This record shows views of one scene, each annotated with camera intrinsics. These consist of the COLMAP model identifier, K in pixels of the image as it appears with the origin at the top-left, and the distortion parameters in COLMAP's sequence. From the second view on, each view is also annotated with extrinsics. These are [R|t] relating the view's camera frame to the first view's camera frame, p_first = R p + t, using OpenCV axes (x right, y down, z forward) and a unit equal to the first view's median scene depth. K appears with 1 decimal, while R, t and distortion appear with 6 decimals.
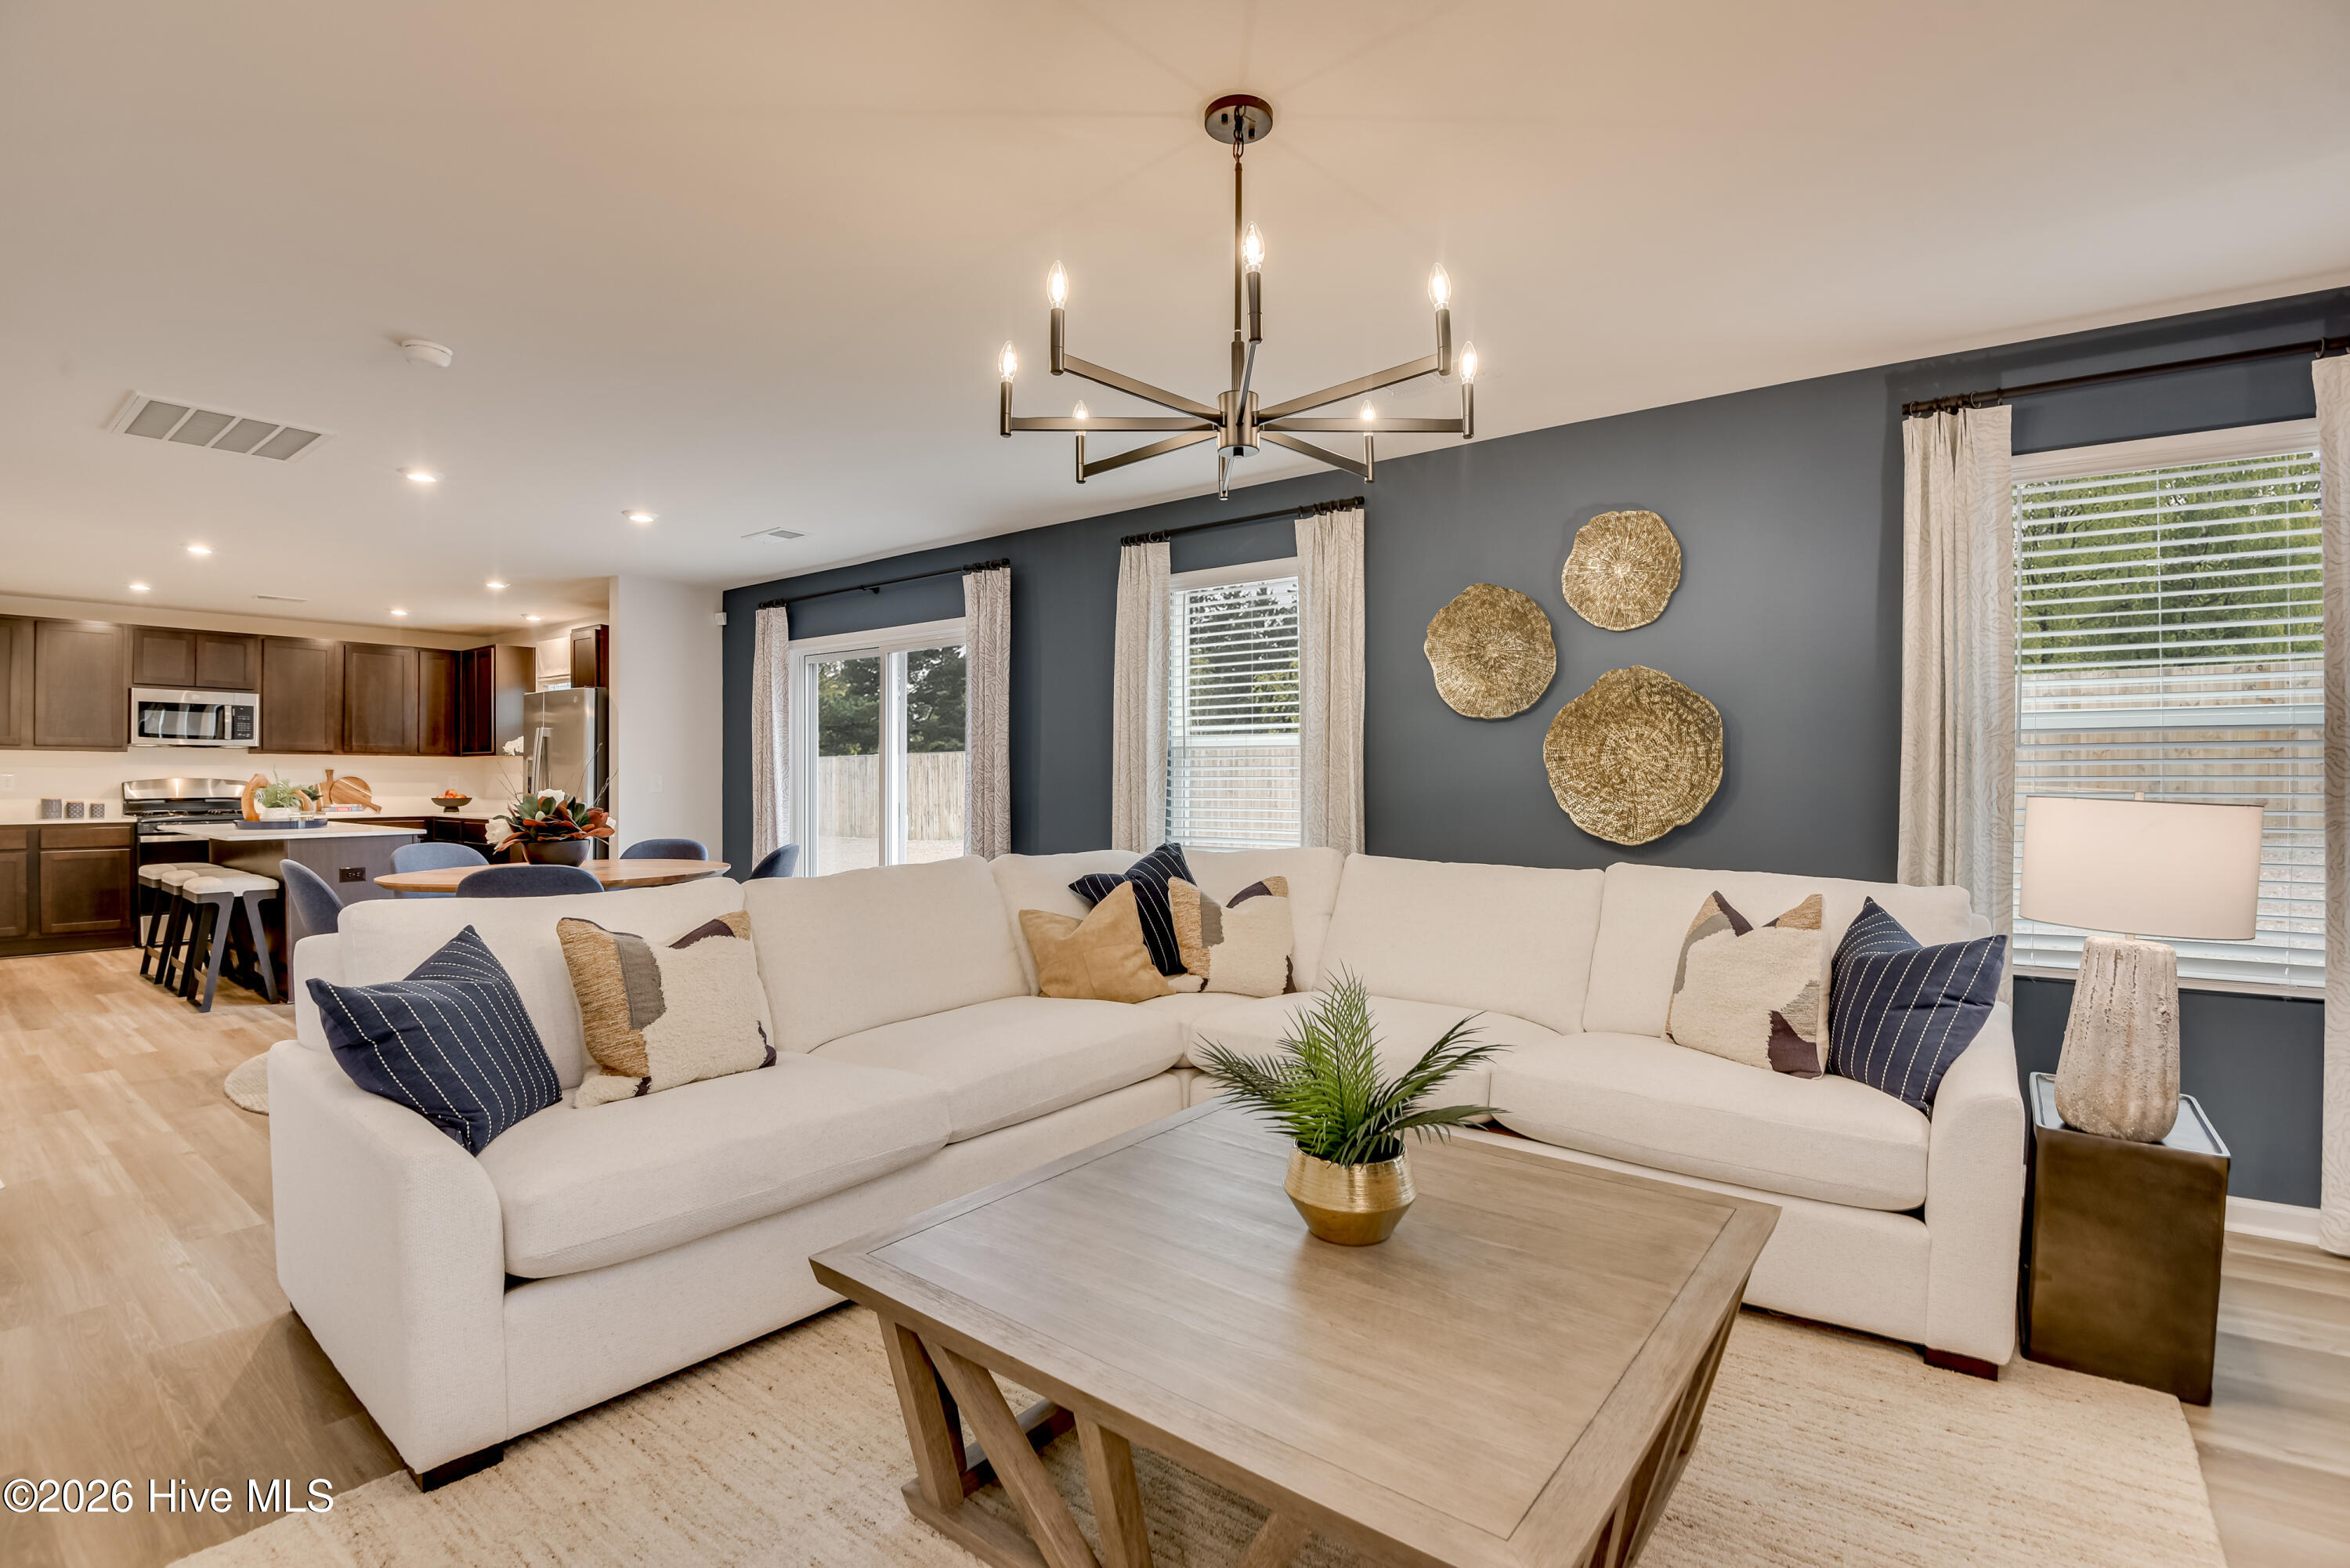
lens RADIAL K [[1100.5, 0, 1181.7], [0, 1100.5, 786.6], [0, 0, 1]] dist [-0.029750, -0.001029]
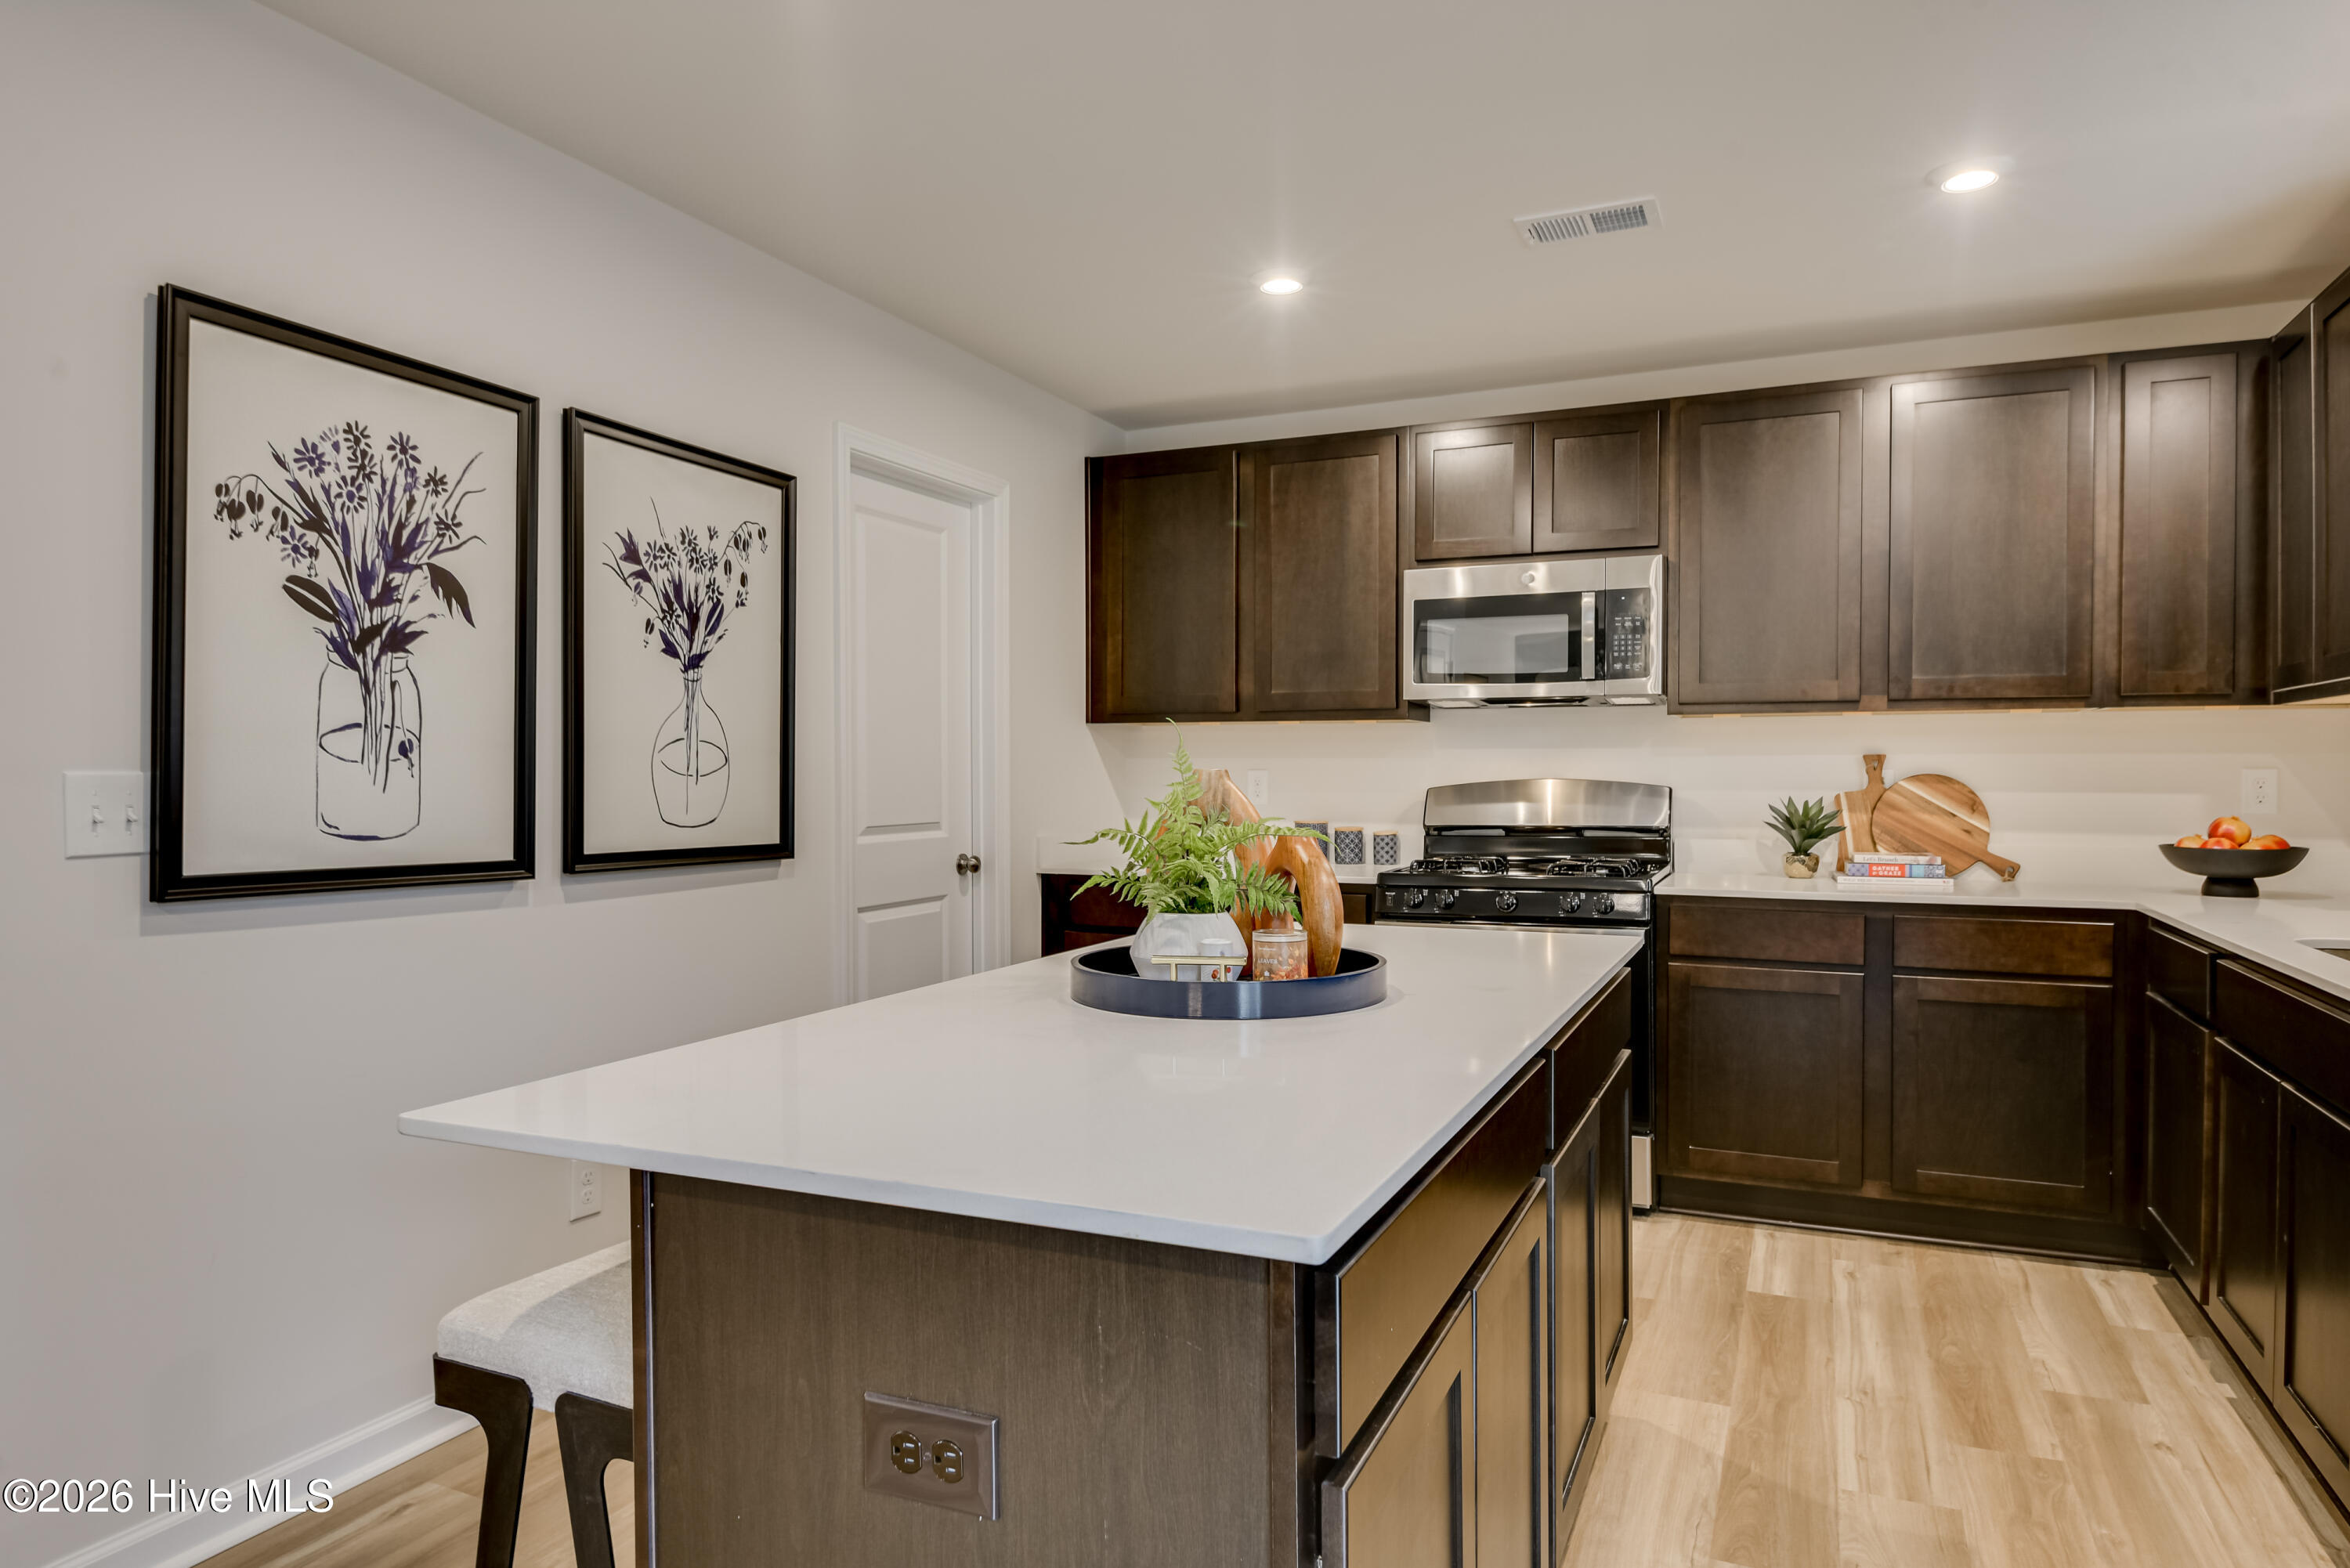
lens RADIAL K [[1490.4, 0, 1189.5], [0, 1490.4, 773.3], [0, 0, 1]] dist [0.037124, -0.001696]
pose [[0.232925, 0.000589, -0.972495, -0.422673], [-0.001968, 0.999998, 0.000134, -0.010880], [0.972493, 0.001882, 0.232926, 0.779287]]
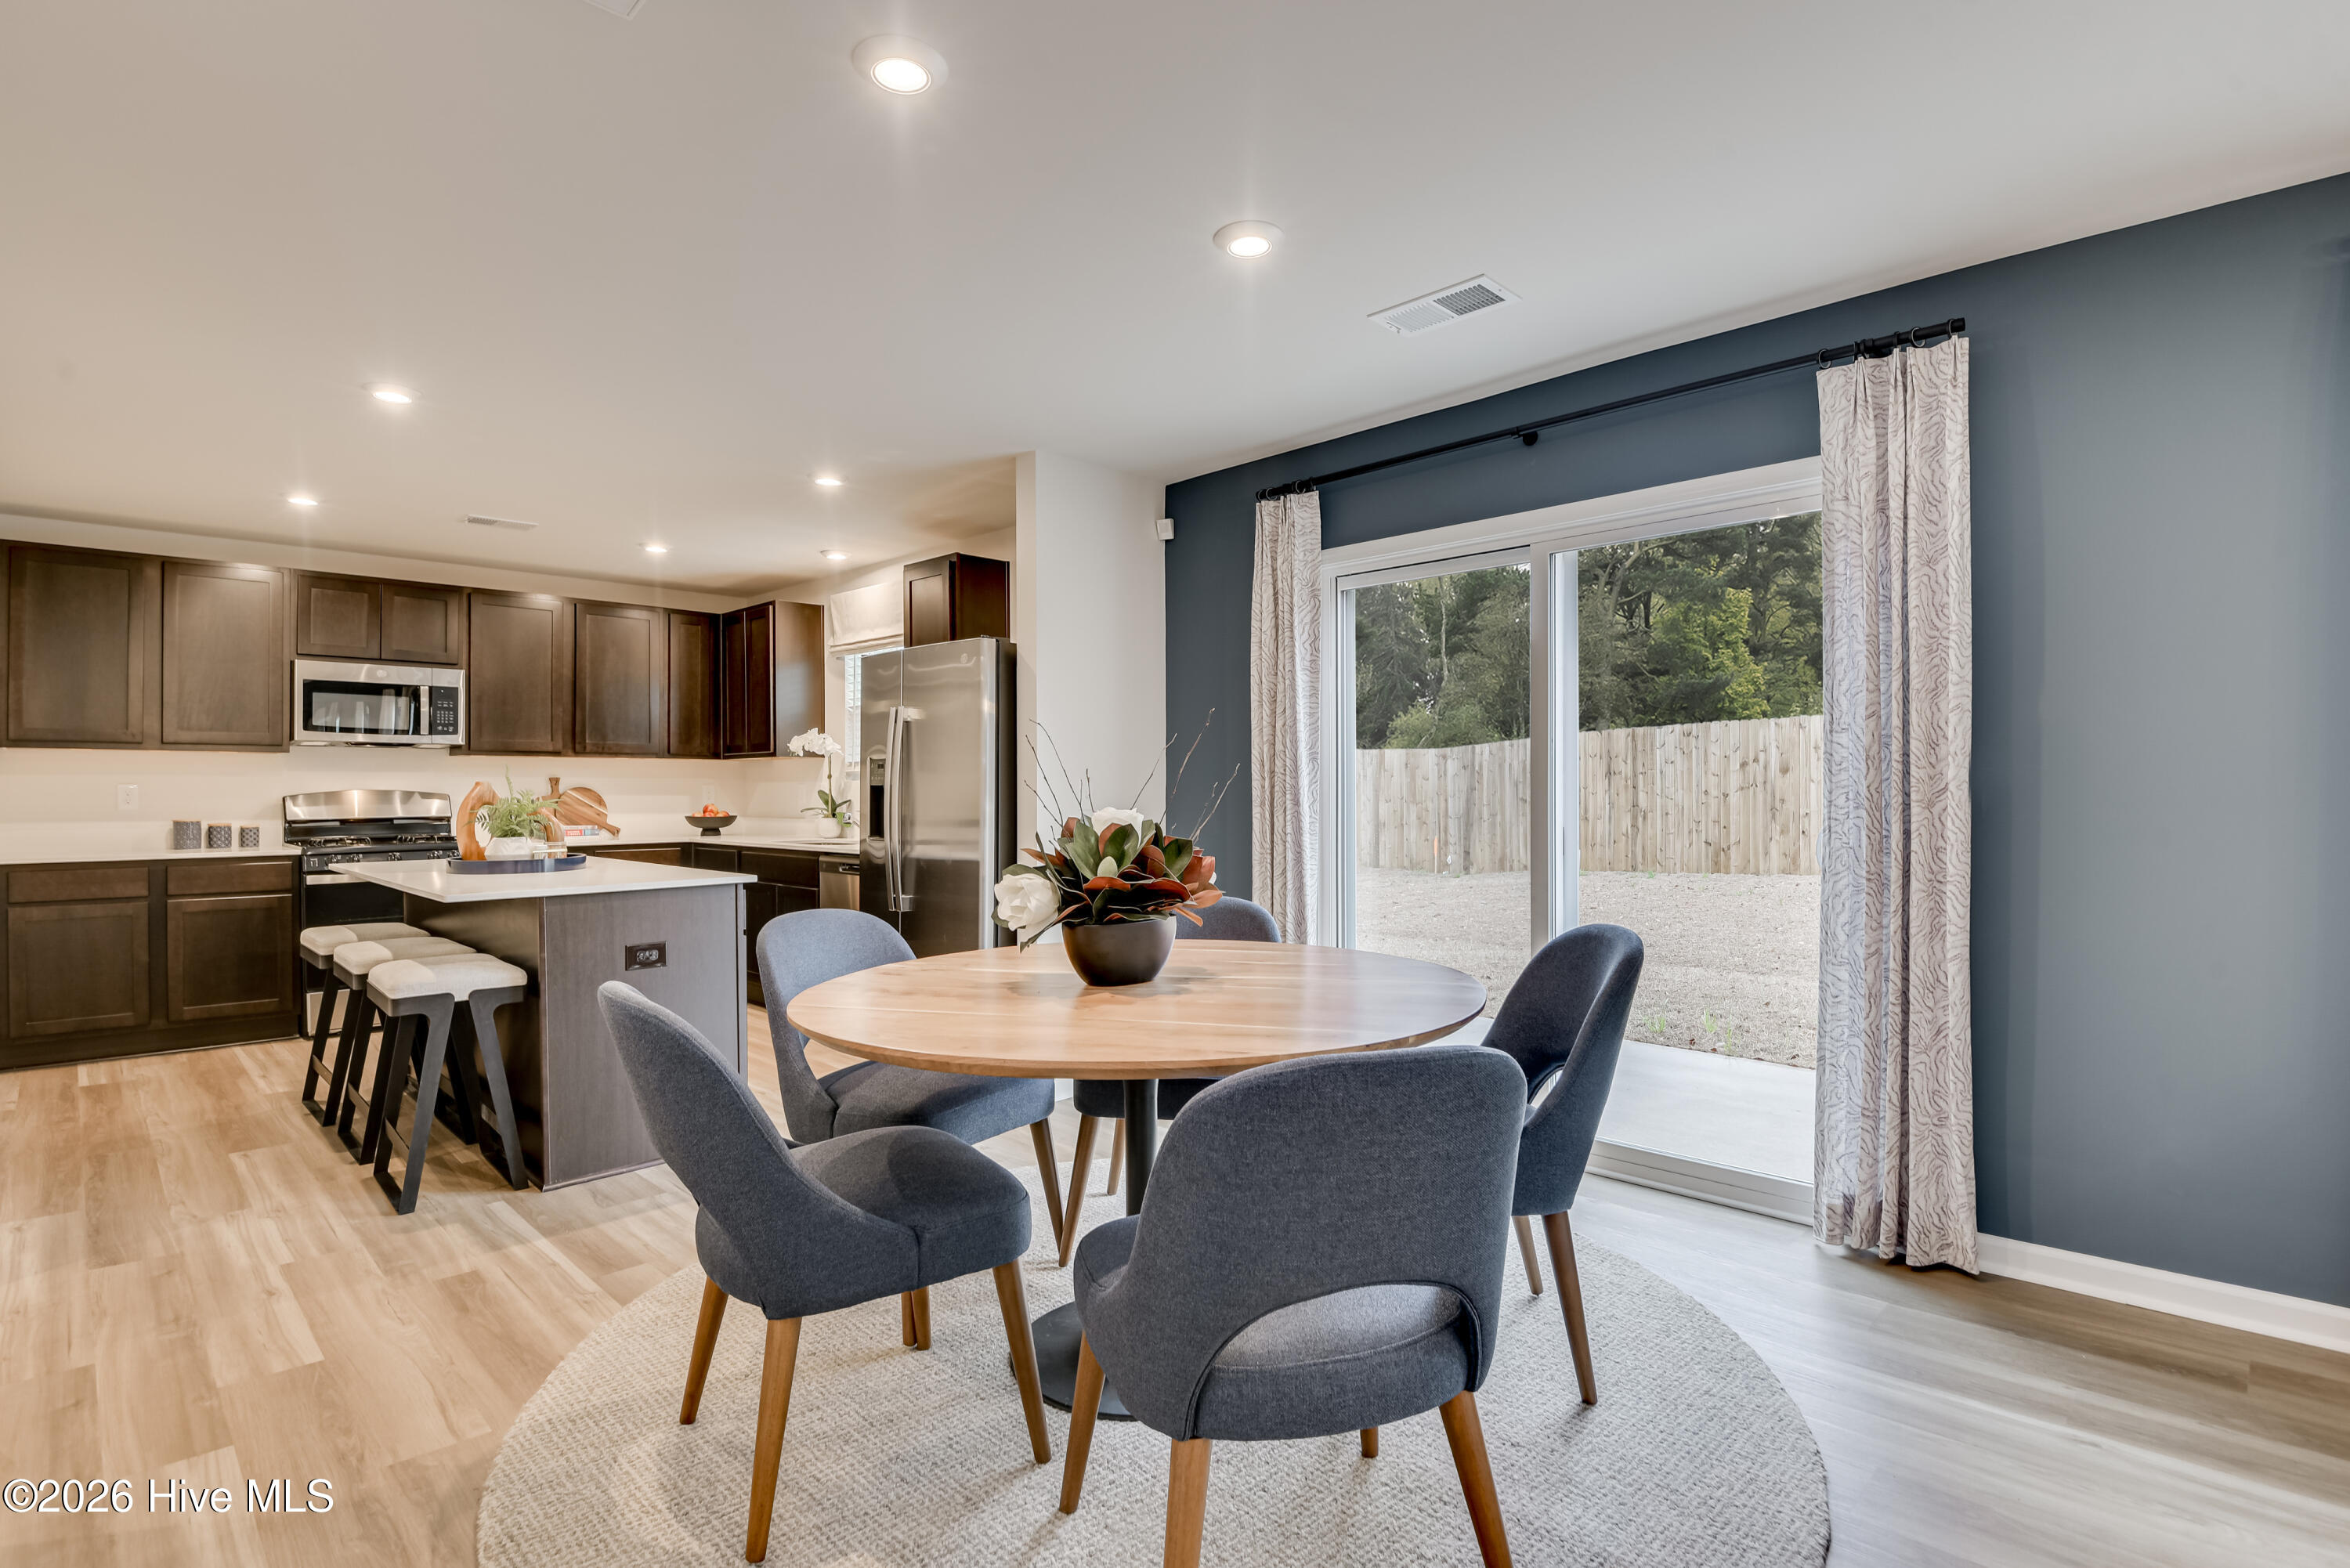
lens RADIAL K [[1172.5, 0, 1181.5], [0, 1172.5, 790.3], [0, 0, 1]] dist [-0.004215, -0.008445]
pose [[0.990665, -0.005809, -0.136197, -0.314707], [0.005116, 0.999972, -0.005440, -0.001216], [0.136224, 0.004692, 0.990667, 0.332792]]
